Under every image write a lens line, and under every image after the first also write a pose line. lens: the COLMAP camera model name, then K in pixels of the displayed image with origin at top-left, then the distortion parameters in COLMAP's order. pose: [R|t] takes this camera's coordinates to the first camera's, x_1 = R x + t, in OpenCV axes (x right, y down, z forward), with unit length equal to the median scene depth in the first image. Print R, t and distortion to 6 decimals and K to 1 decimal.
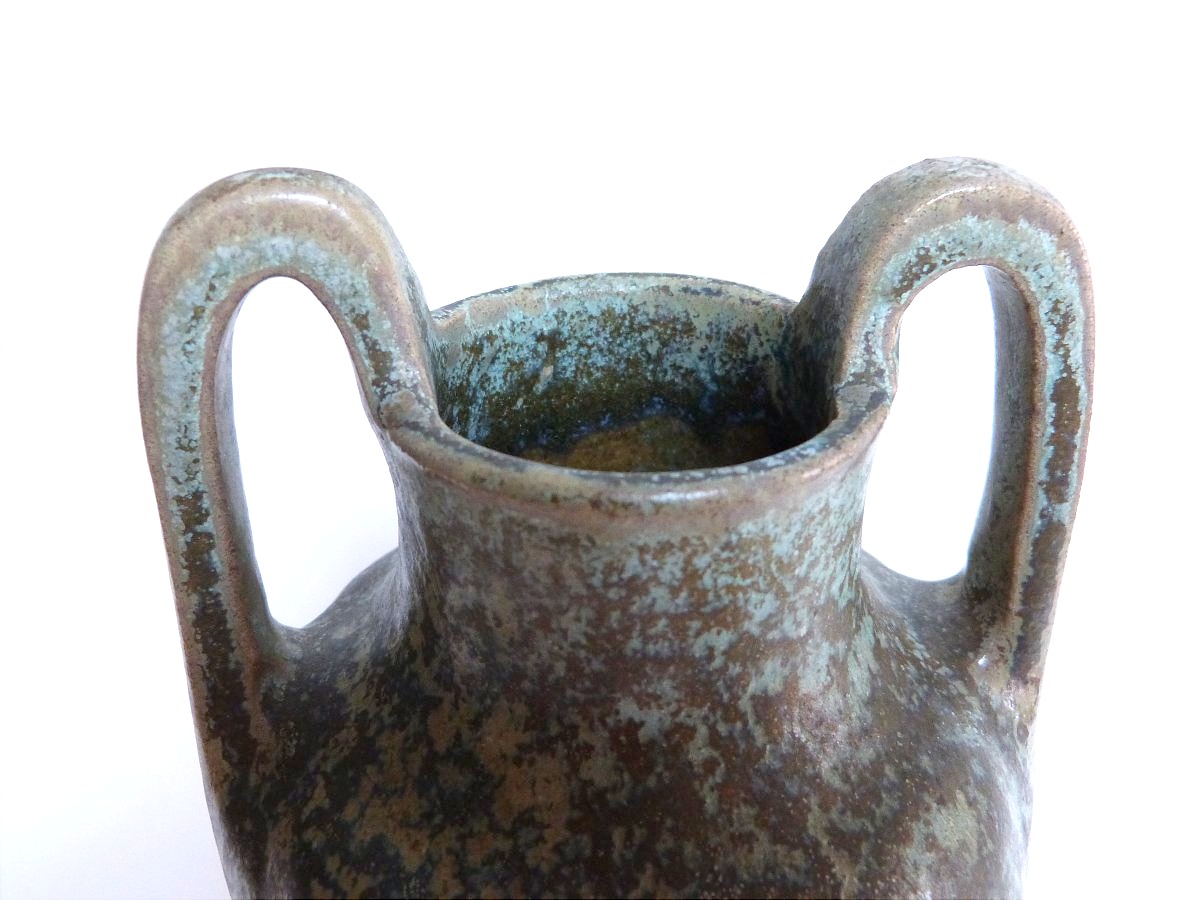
lens RADIAL K [[1033.2, 0, 591.9], [0, 1033.2, 451.3], [0, 0, 1]] dist [-0.074313, 0.017887]
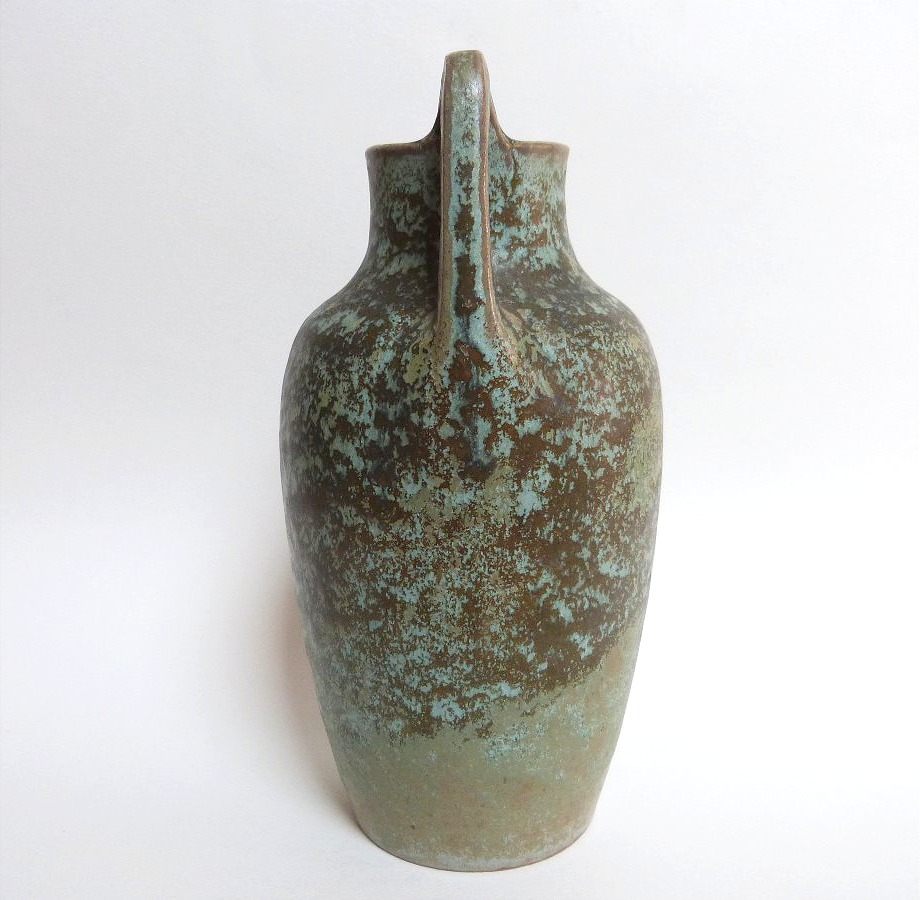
lens RADIAL K [[1035.7, 0, 460.0], [0, 1035.7, 450.0], [0, 0, 1]] dist [-0.043144, 0.007768]
pose [[-0.098983, 0.240220, -0.965659, 2.608802], [-0.486445, 0.834888, 0.257551, -0.110856], [0.868086, 0.495234, 0.034214, 1.243290]]
